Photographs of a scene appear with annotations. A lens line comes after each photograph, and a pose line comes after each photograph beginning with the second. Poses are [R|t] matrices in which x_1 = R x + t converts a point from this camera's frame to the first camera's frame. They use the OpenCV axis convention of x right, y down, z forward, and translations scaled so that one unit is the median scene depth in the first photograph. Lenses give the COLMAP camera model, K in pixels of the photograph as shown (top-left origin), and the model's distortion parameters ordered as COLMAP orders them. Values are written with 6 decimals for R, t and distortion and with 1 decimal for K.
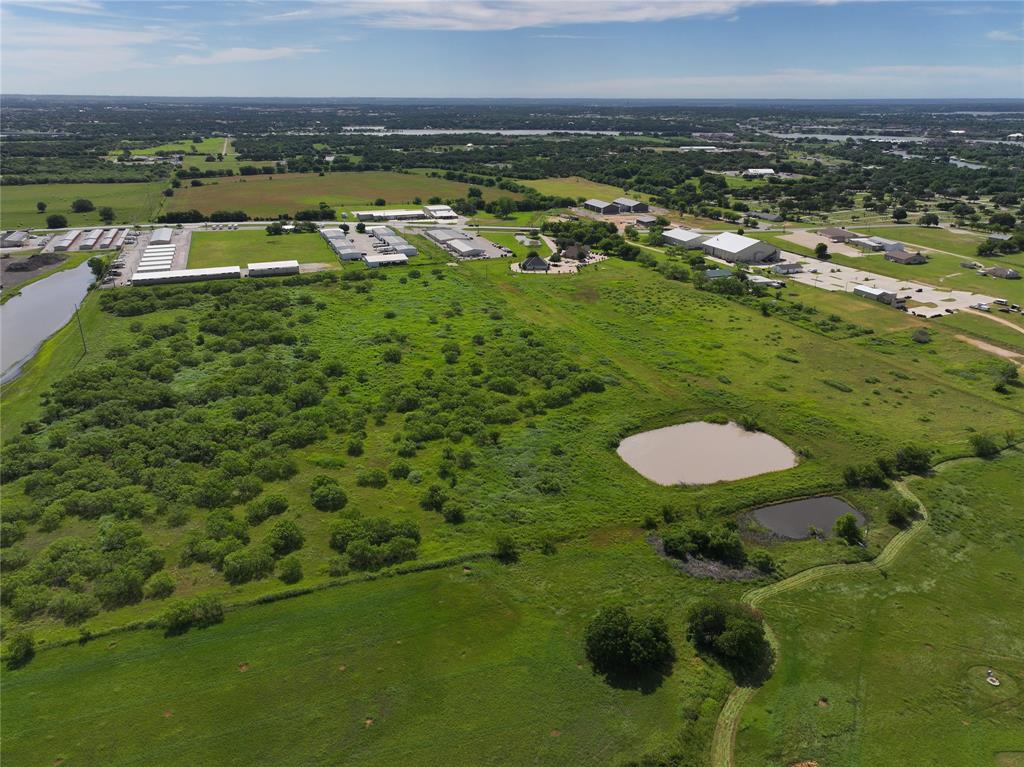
lens RADIAL K [[709.8, 0, 516.4], [0, 709.8, 394.1], [0, 0, 1]] dist [-0.001017, 0.017195]
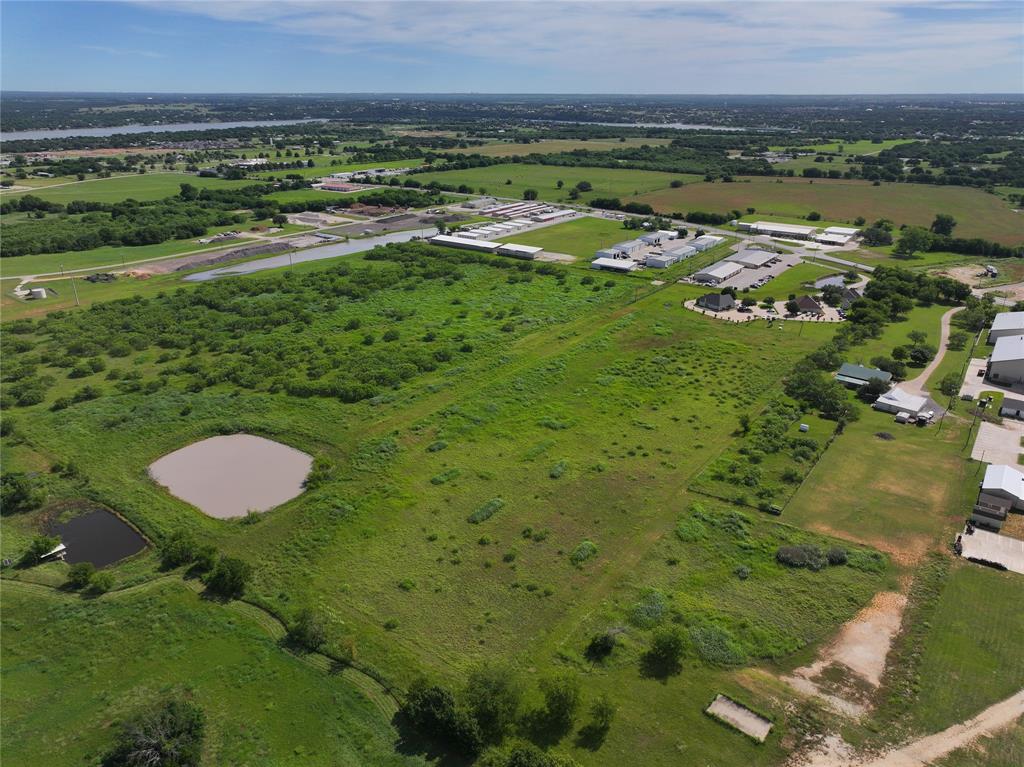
lens RADIAL K [[709.8, 0, 516.1], [0, 709.8, 411.6], [0, 0, 1]] dist [-0.001017, 0.017195]
pose [[0.531316, 0.344825, -0.773821, 0.782512], [-0.327239, 0.926056, 0.187976, -0.196652], [0.781421, 0.153350, 0.604868, 0.471533]]
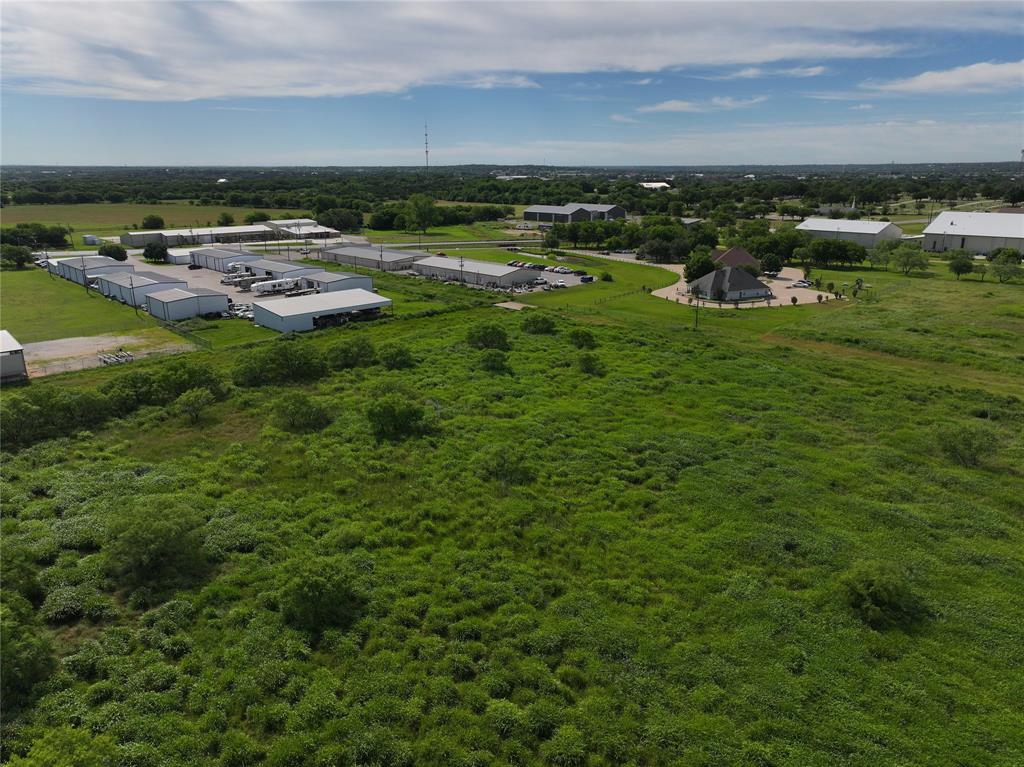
lens RADIAL K [[709.8, 0, 512.2], [0, 709.8, 414.0], [0, 0, 1]] dist [-0.001017, 0.017195]
pose [[0.929316, -0.127799, 0.346466, -0.307730], [0.148543, 0.988326, -0.033872, -0.161937], [-0.338093, 0.082943, 0.937451, 0.925012]]
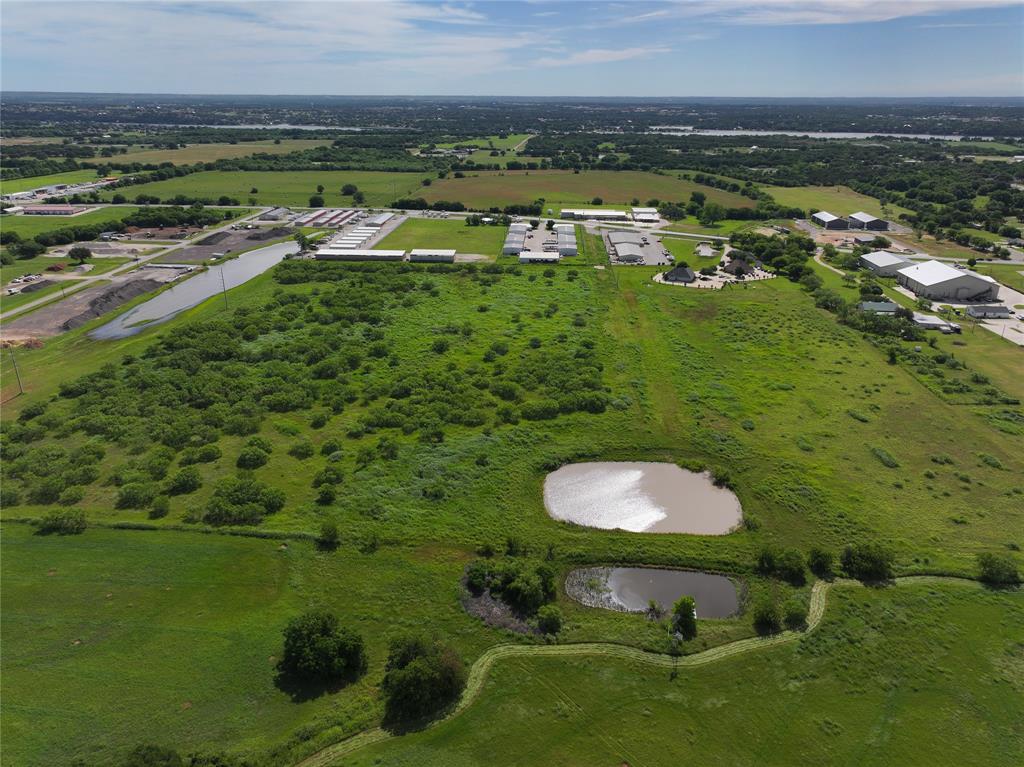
lens RADIAL K [[709.8, 0, 517.1], [0, 709.8, 401.5], [0, 0, 1]] dist [-0.001017, 0.017195]
pose [[0.906277, 0.167910, -0.387902, 0.301908], [-0.164182, 0.985492, 0.043000, -0.032557], [0.389495, 0.024716, 0.920697, 0.077120]]
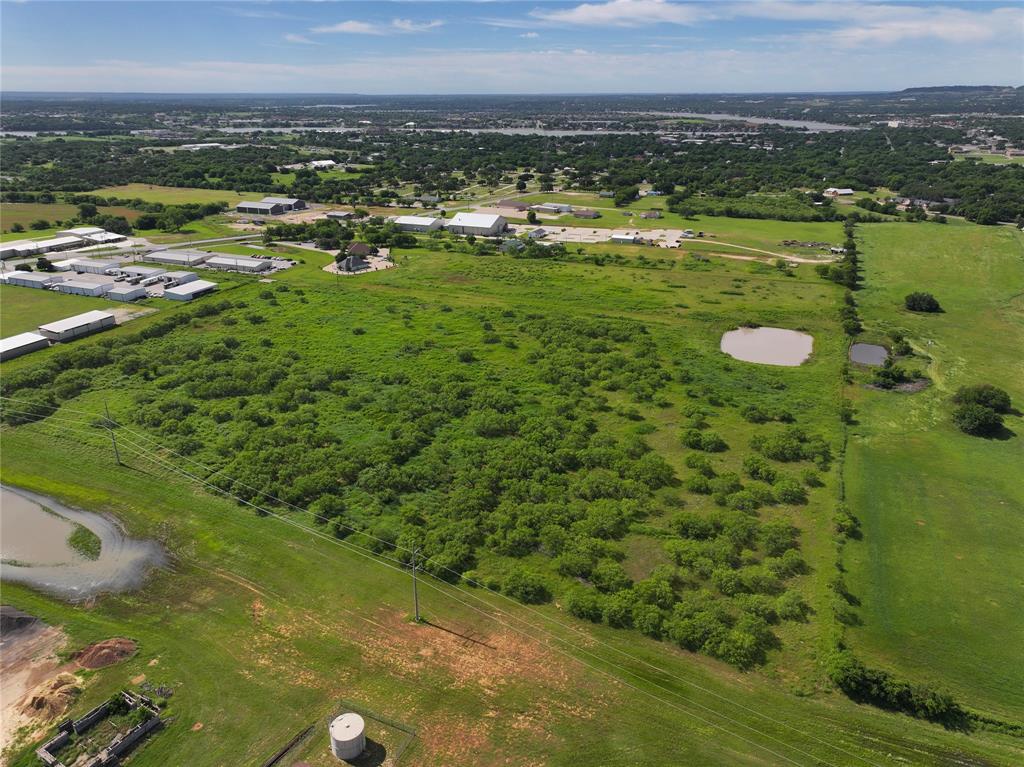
lens RADIAL K [[709.8, 0, 513.1], [0, 709.8, 385.9], [0, 0, 1]] dist [-0.001017, 0.017195]
pose [[0.693526, -0.277992, 0.664637, -0.703864], [0.279702, 0.954084, 0.107196, -0.090119], [-0.663919, 0.111557, 0.739436, 0.197758]]
